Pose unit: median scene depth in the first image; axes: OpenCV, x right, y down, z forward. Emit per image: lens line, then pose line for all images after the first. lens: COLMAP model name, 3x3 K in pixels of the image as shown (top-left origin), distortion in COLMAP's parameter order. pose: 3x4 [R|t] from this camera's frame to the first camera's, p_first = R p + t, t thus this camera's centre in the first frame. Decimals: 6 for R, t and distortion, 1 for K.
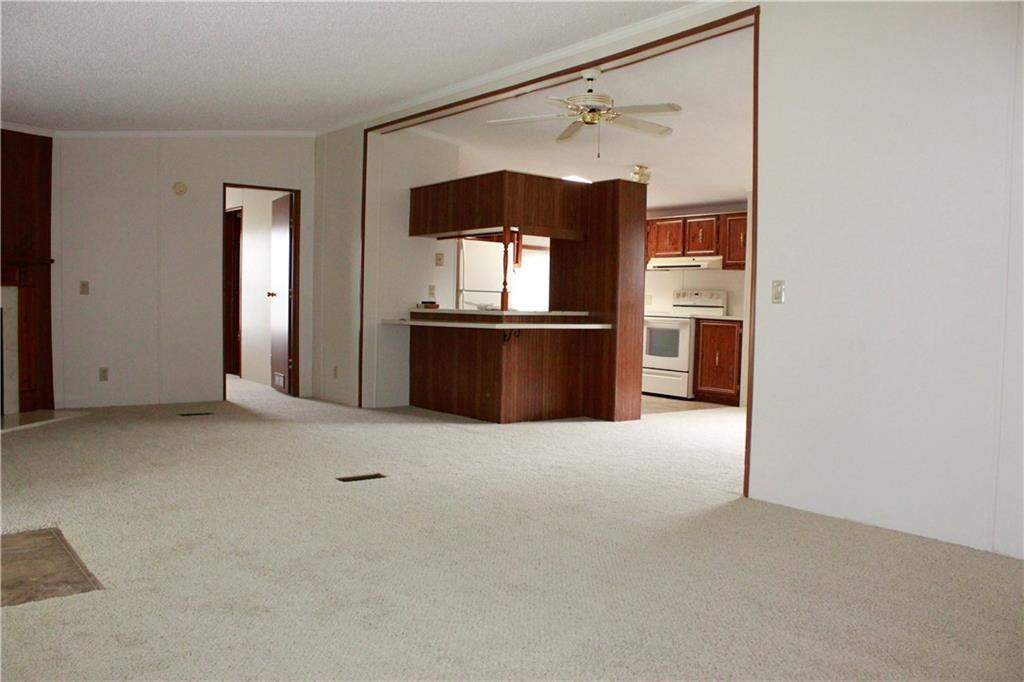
lens RADIAL K [[844.5, 0, 511.2], [0, 844.5, 351.9], [0, 0, 1]] dist [-0.111526, 0.015366]
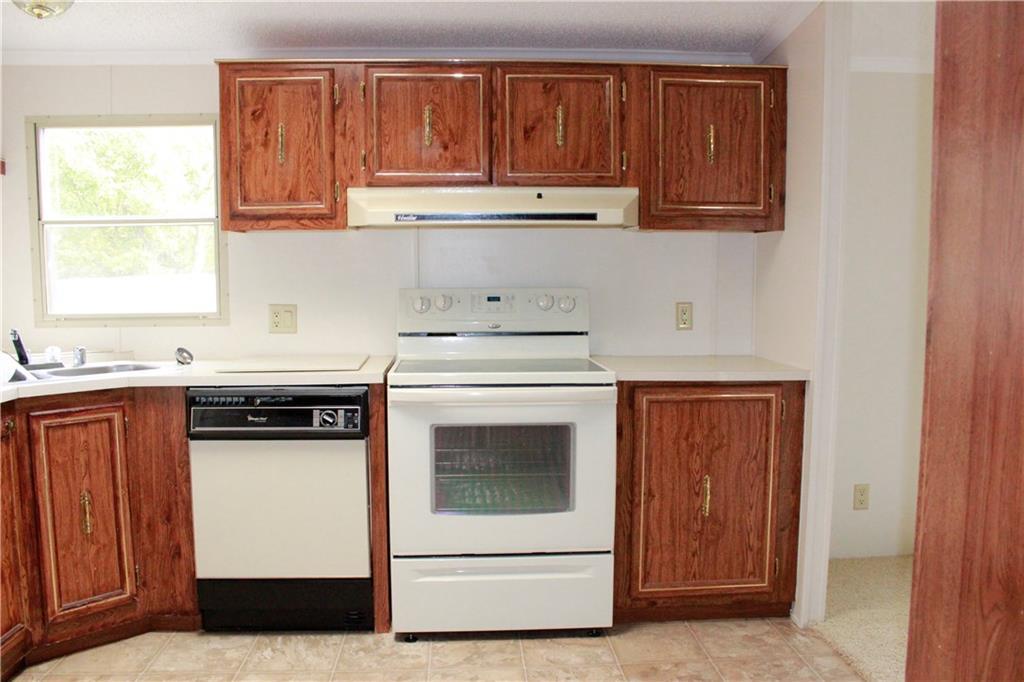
lens RADIAL K [[844.5, 0, 512.7], [0, 844.5, 348.8], [0, 0, 1]] dist [-0.111526, 0.015366]
pose [[0.566170, -0.104489, 0.817639, -0.063347], [0.063053, 0.994517, 0.083432, -0.081548], [-0.821874, 0.004318, 0.569653, 0.847680]]
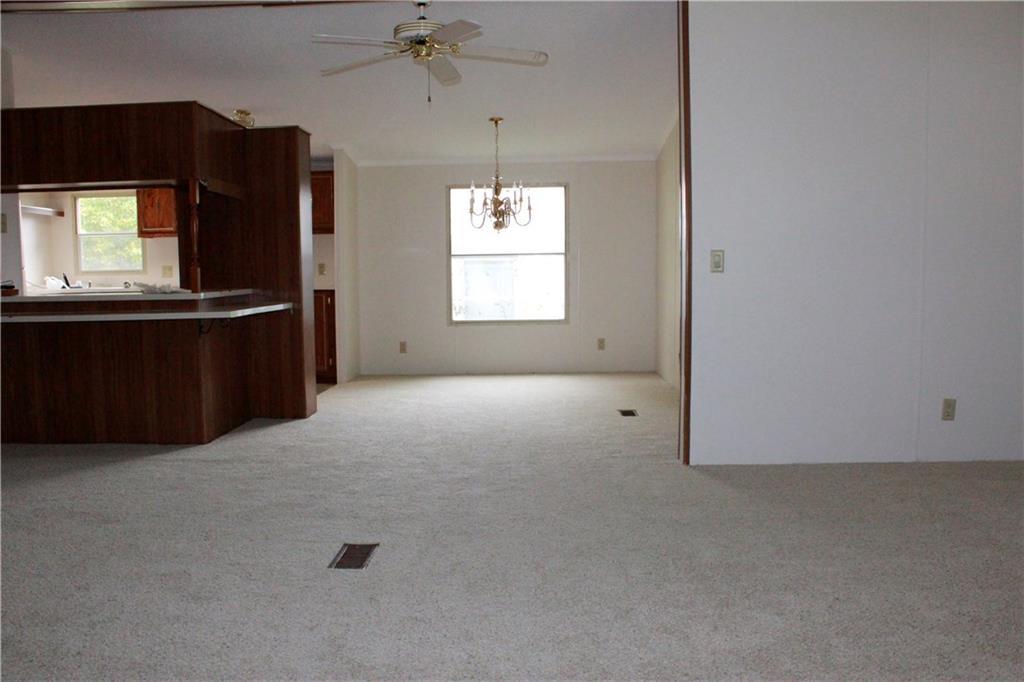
lens RADIAL K [[844.5, 0, 512.4], [0, 844.5, 337.0], [0, 0, 1]] dist [-0.111526, 0.015366]
pose [[0.637834, -0.091265, 0.764747, -0.290539], [0.069409, 0.995725, 0.060940, -0.026431], [-0.767040, 0.014211, 0.641442, 0.241644]]
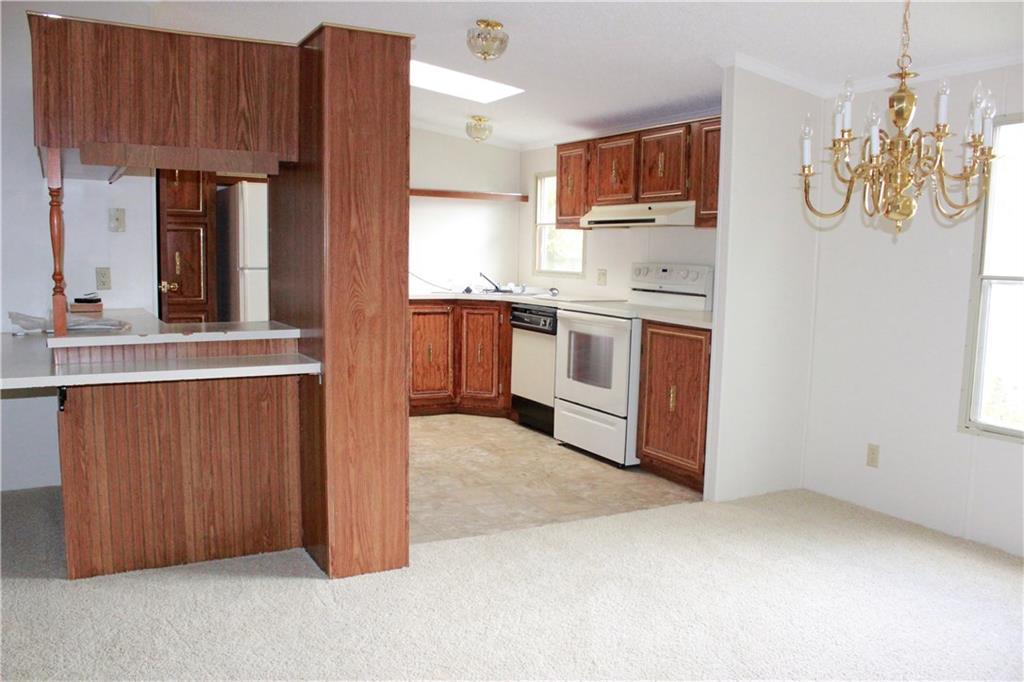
lens RADIAL K [[844.5, 0, 510.0], [0, 844.5, 338.5], [0, 0, 1]] dist [-0.111526, 0.015366]
pose [[0.986645, 0.012029, -0.162439, 0.224279], [-0.004737, 0.998967, 0.045203, -0.051300], [0.162815, -0.043830, 0.985683, 0.456072]]
